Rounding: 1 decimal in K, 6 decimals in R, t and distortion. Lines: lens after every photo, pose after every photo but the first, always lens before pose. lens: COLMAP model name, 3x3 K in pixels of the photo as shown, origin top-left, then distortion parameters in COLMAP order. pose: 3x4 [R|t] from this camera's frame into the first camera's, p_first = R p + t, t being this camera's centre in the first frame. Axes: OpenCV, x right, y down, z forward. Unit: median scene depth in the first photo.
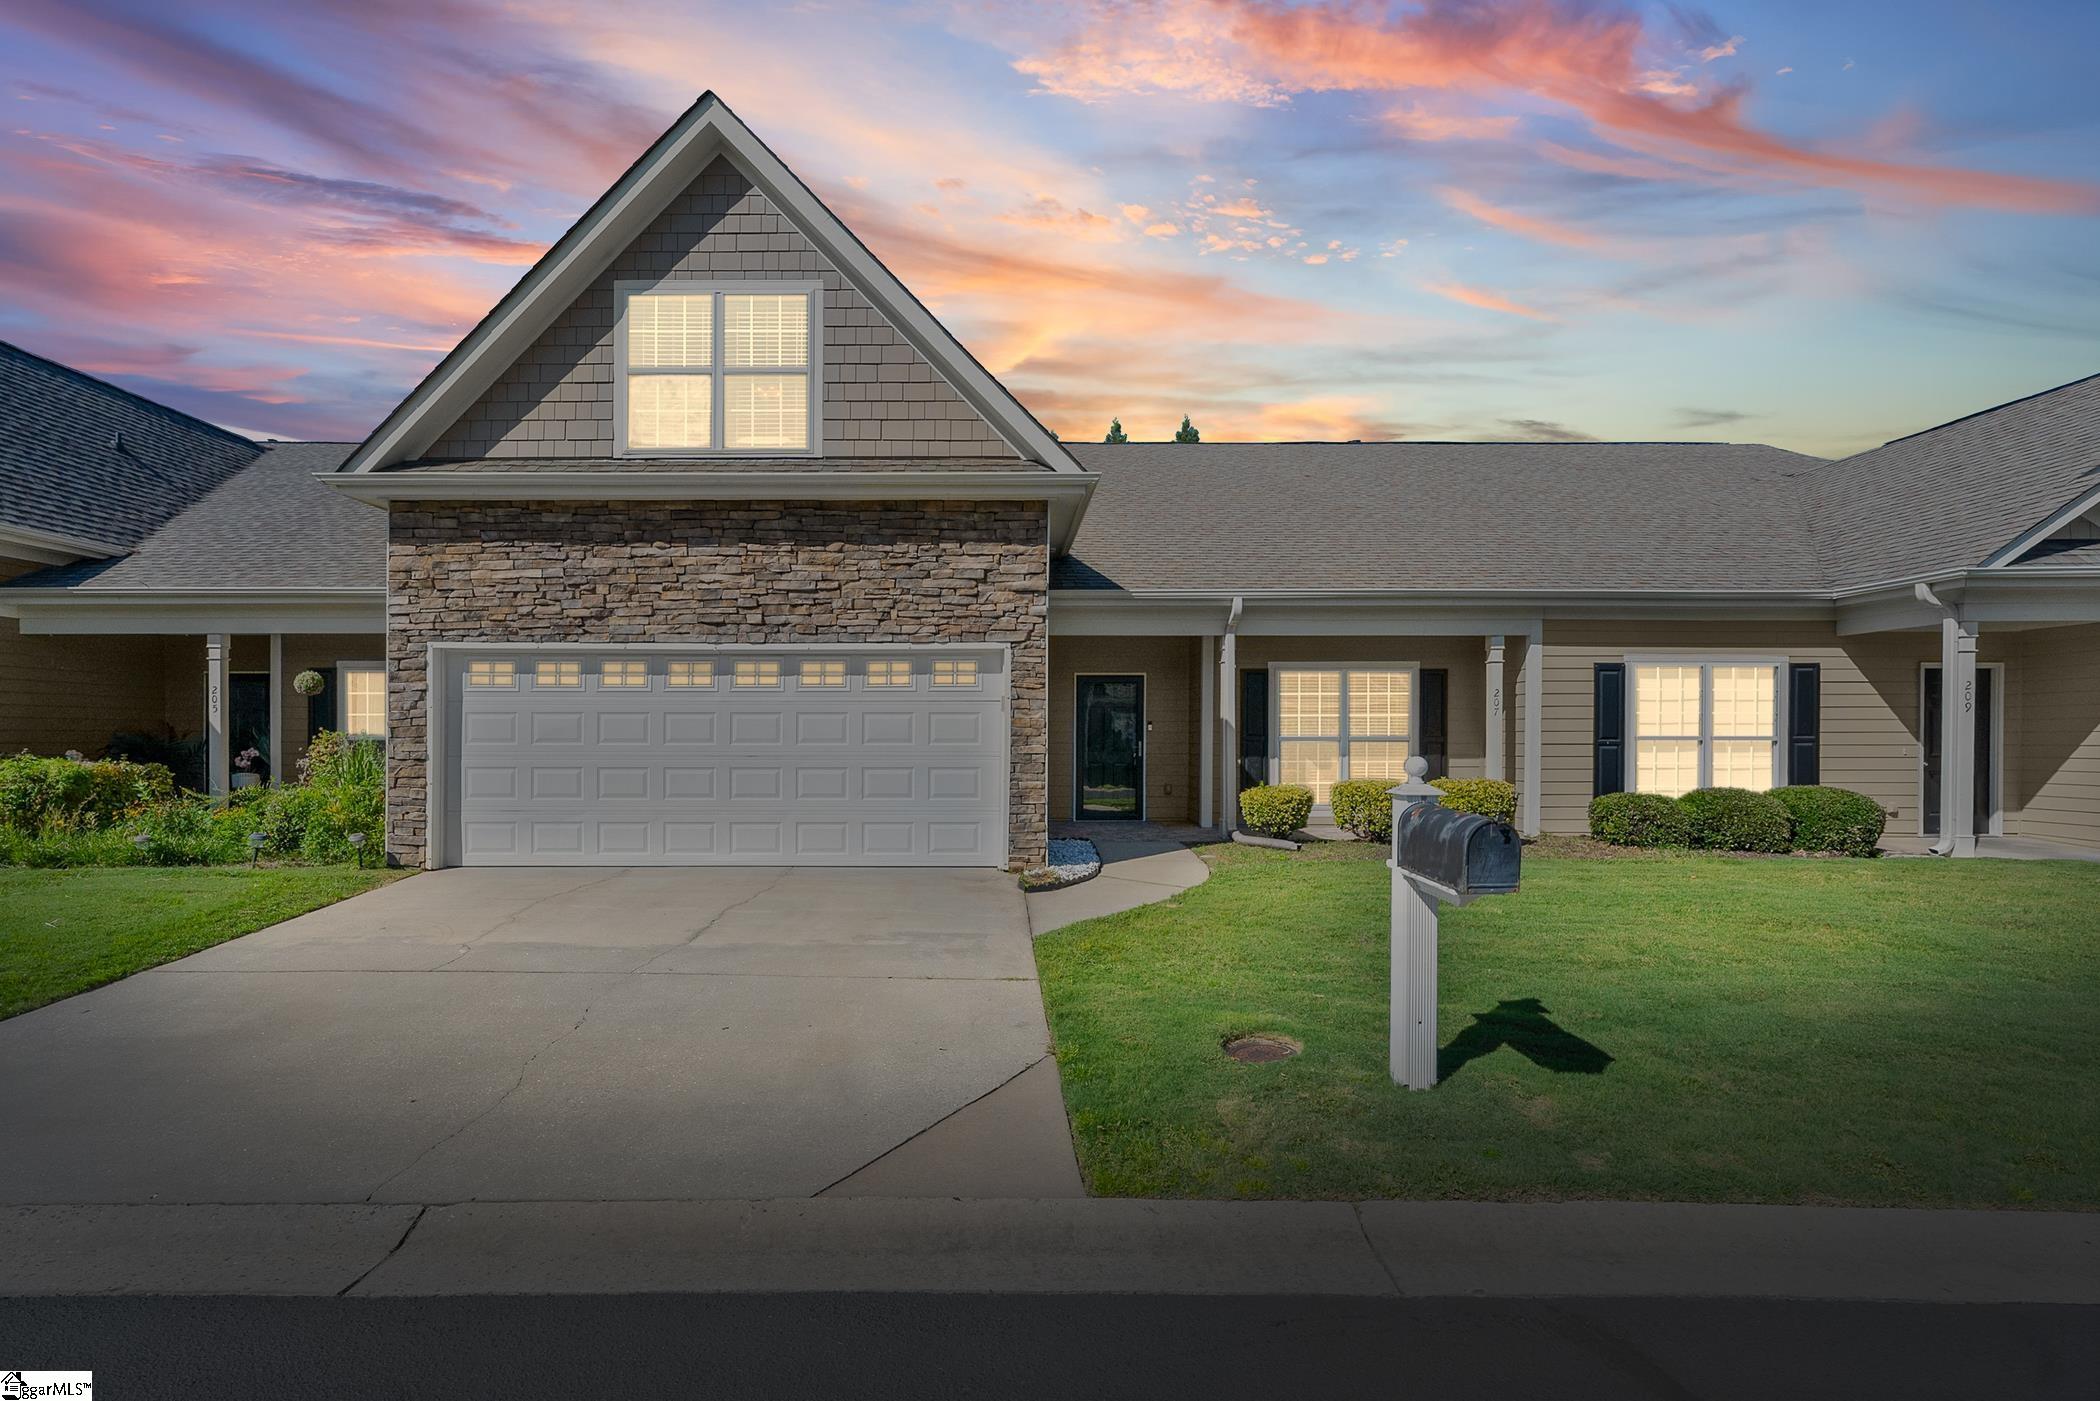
lens RADIAL K [[905.7, 0, 1046.9], [0, 905.7, 730.7], [0, 0, 1]] dist [0.000134, 0.000084]
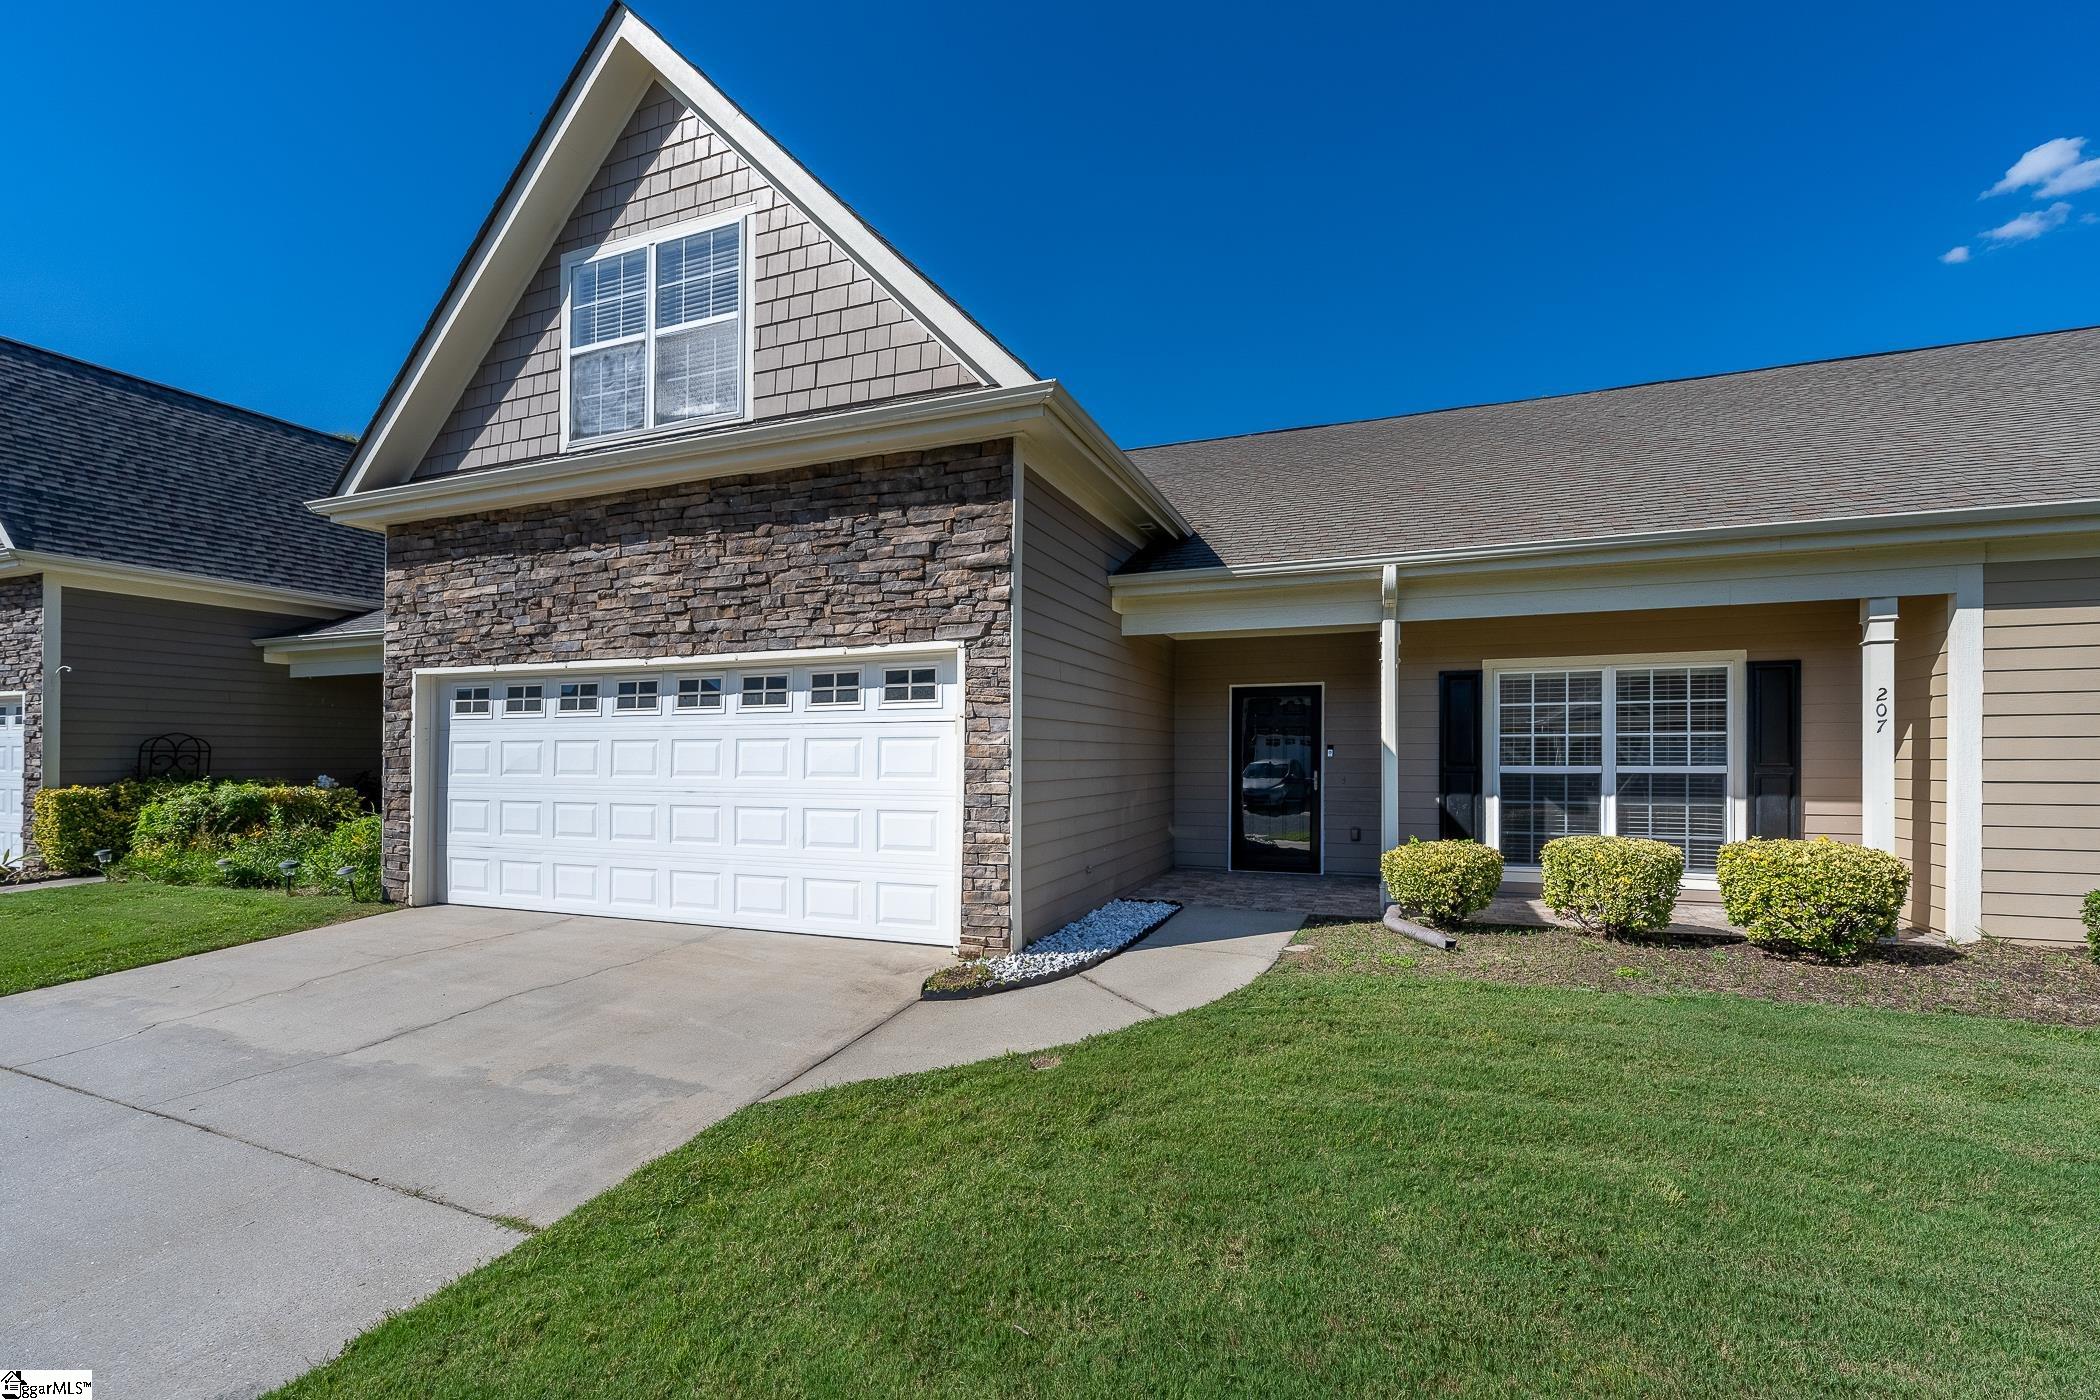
lens RADIAL K [[874.5, 0, 1051.5], [0, 874.5, 747.7], [0, 0, 1]] dist [0.000037, 0.000094]
pose [[0.930192, -0.004177, -0.367049, 0.282371], [0.002234, 0.999981, -0.005718, -0.007123], [0.367066, 0.004498, 0.930184, 0.379415]]
